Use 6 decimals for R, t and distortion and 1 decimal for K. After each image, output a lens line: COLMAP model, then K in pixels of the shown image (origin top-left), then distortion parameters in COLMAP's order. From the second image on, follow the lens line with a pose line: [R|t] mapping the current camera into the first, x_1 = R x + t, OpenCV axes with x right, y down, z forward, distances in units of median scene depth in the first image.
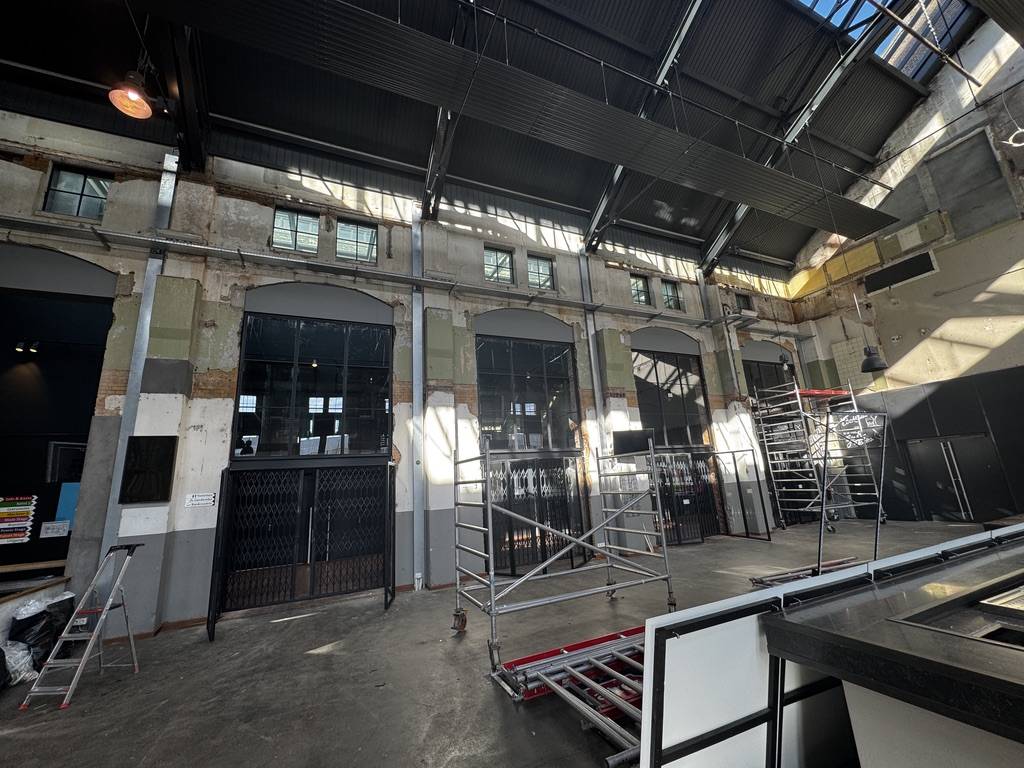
lens RADIAL K [[408.0, 0, 512.4], [0, 408.0, 386.1], [0, 0, 1]] dist [-0.003068, 0.000252]
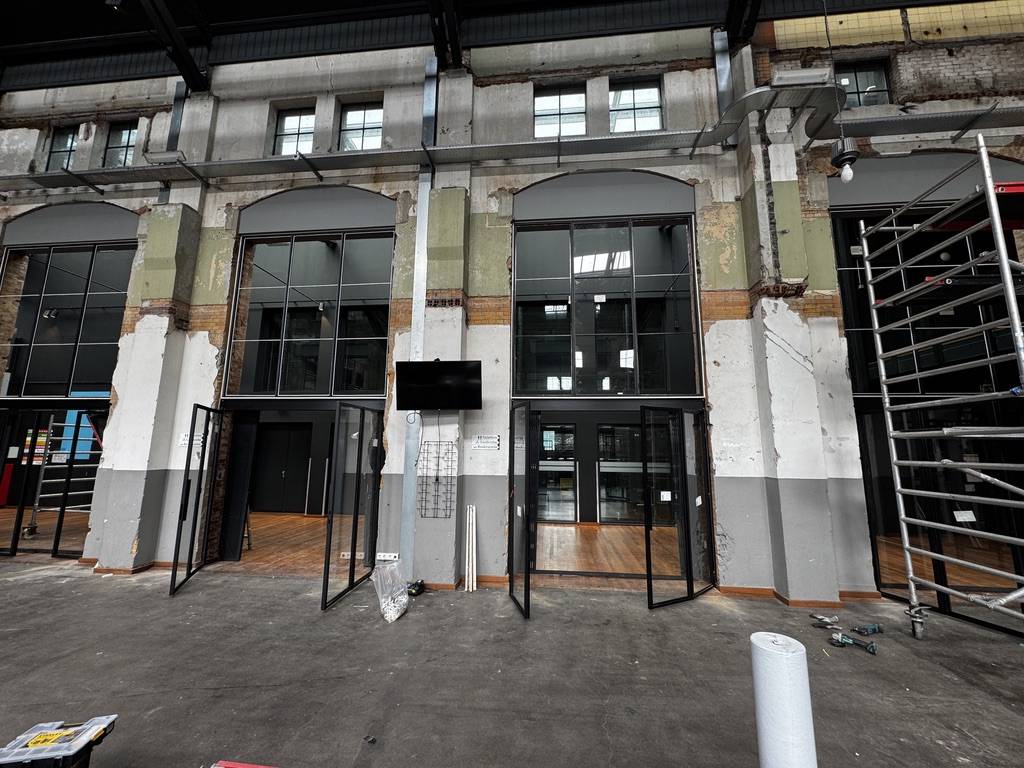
lens RADIAL K [[408.0, 0, 511.9], [0, 408.0, 383.6], [0, 0, 1]] dist [-0.003068, 0.000252]
pose [[0.863364, -0.010286, -0.504476, 0.721740], [0.053300, 0.996058, 0.070909, 0.113962], [0.501758, -0.088109, 0.860509, 0.641516]]
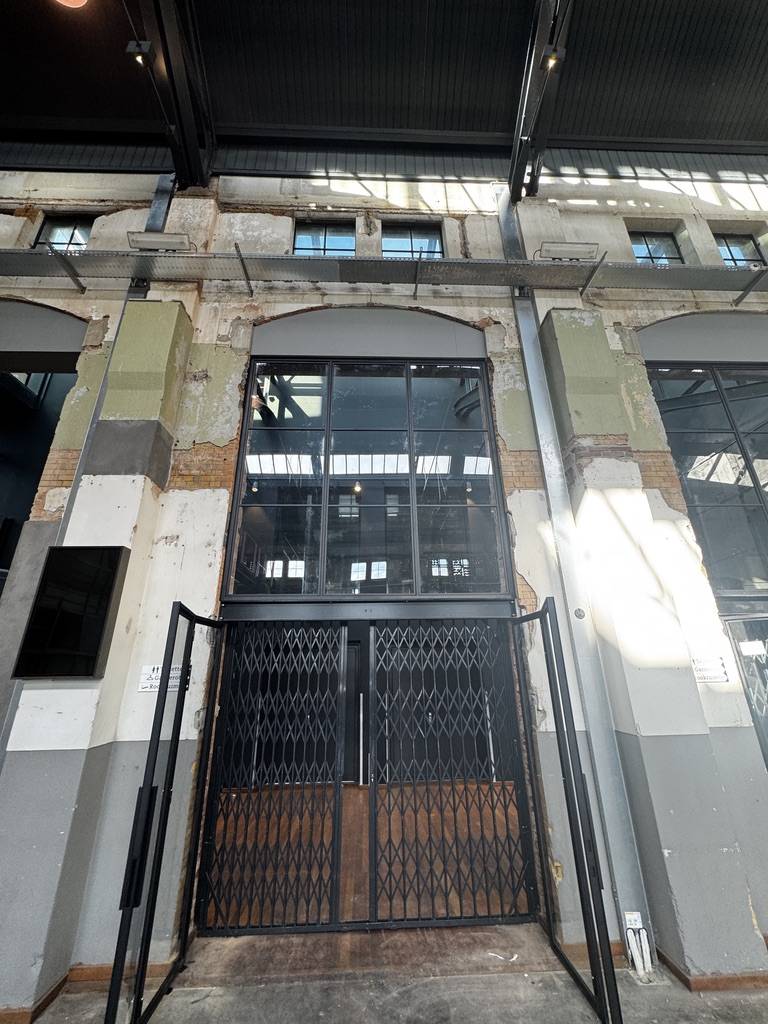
lens RADIAL K [[408.0, 0, 381.9], [0, 408.0, 513.7], [0, 0, 1]] dist [-0.003068, 0.000252]
pose [[0.924532, -0.090802, -0.370129, -0.233576], [0.046134, 0.990725, -0.127813, 0.115802], [0.378301, 0.101092, 0.920146, 0.460401]]
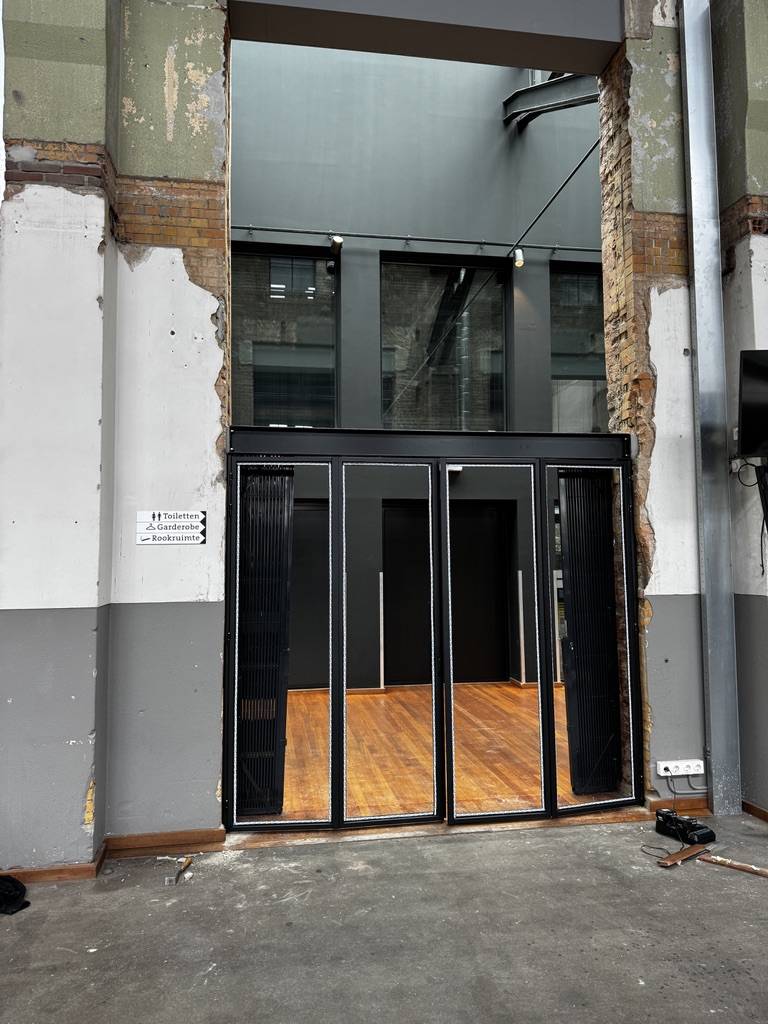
lens RADIAL K [[726.2, 0, 384.2], [0, 726.2, 507.4], [0, 0, 1]] dist [0.019442, -0.020897]
pose [[0.964608, 0.032969, -0.261621, 0.160541], [0.011015, 0.986249, 0.164899, 0.137756], [0.263460, -0.161944, 0.950980, 0.533822]]
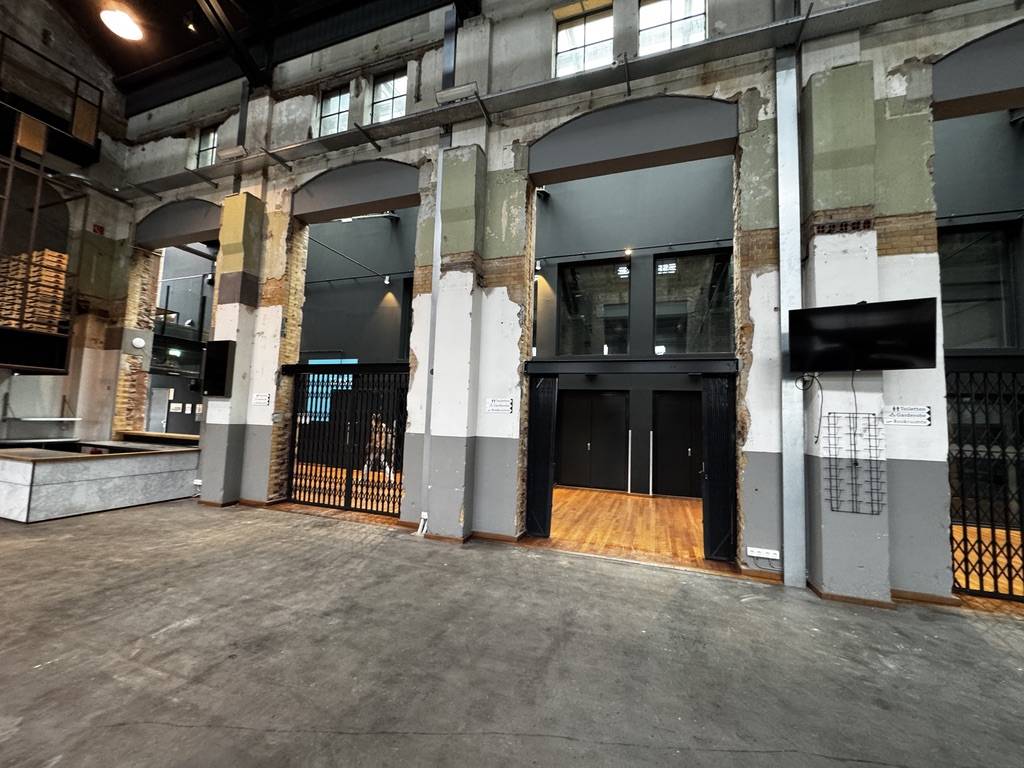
lens RADIAL K [[408.0, 0, 511.3], [0, 408.0, 384.2], [0, 0, 1]] dist [-0.003068, 0.000252]
pose [[0.717074, 0.031456, -0.696287, 0.358079], [0.082963, 0.988027, 0.130076, 0.114074], [0.692042, -0.151041, 0.705879, 0.519697]]
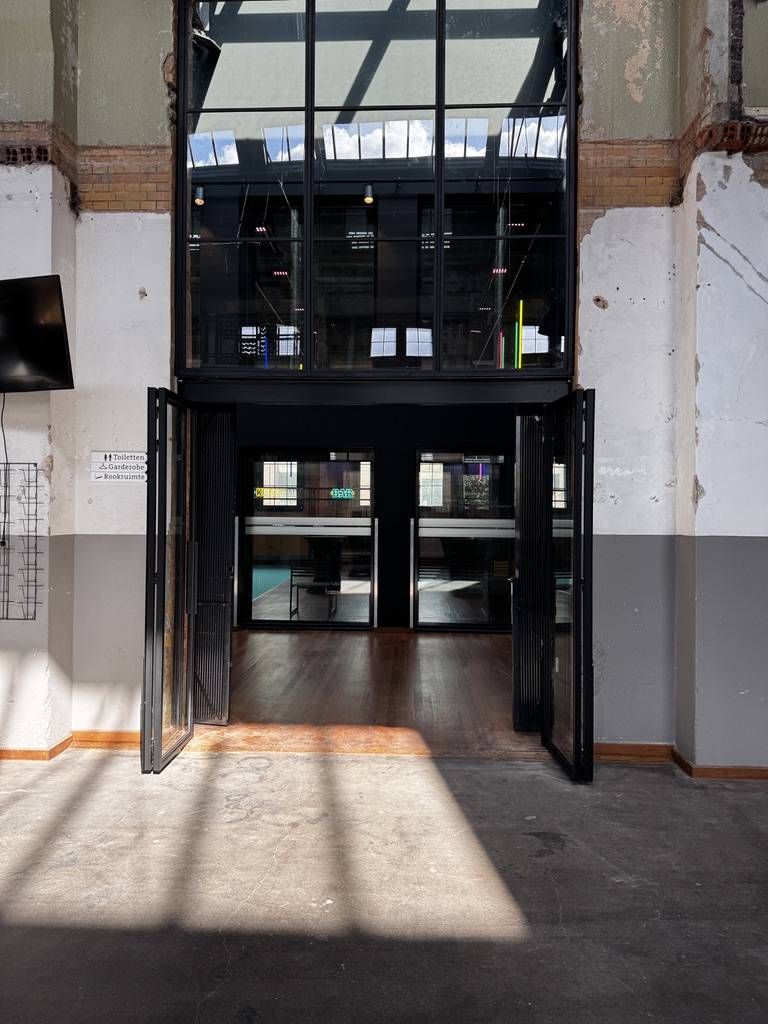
lens RADIAL K [[726.2, 0, 378.2], [0, 726.2, 509.0], [0, 0, 1]] dist [0.019442, -0.020897]
pose [[0.890461, 0.068172, -0.449925, 0.783042], [0.041232, 0.972561, 0.228966, 0.162863], [0.453188, -0.222436, 0.863216, 0.774151]]
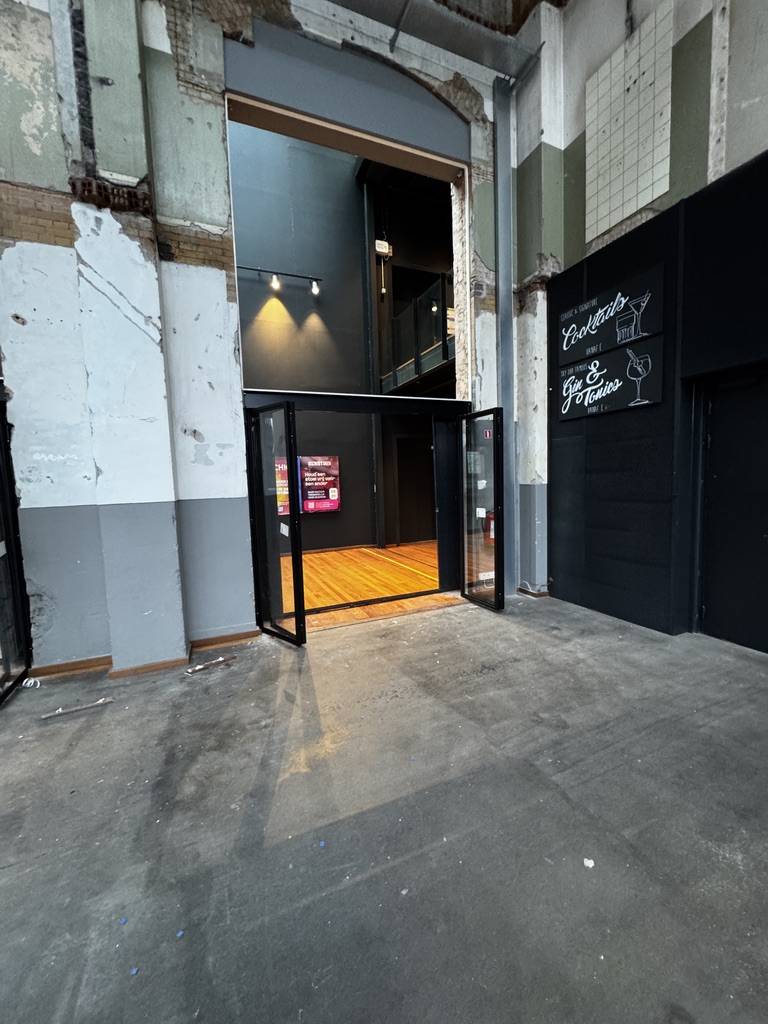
lens RADIAL K [[408.0, 0, 384.1], [0, 408.0, 511.8], [0, 0, 1]] dist [-0.003068, 0.000252]
pose [[0.999430, 0.027836, -0.019091, 1.020135], [-0.020556, 0.950554, 0.309879, 0.189203], [0.026773, -0.309310, 0.950584, 0.948899]]
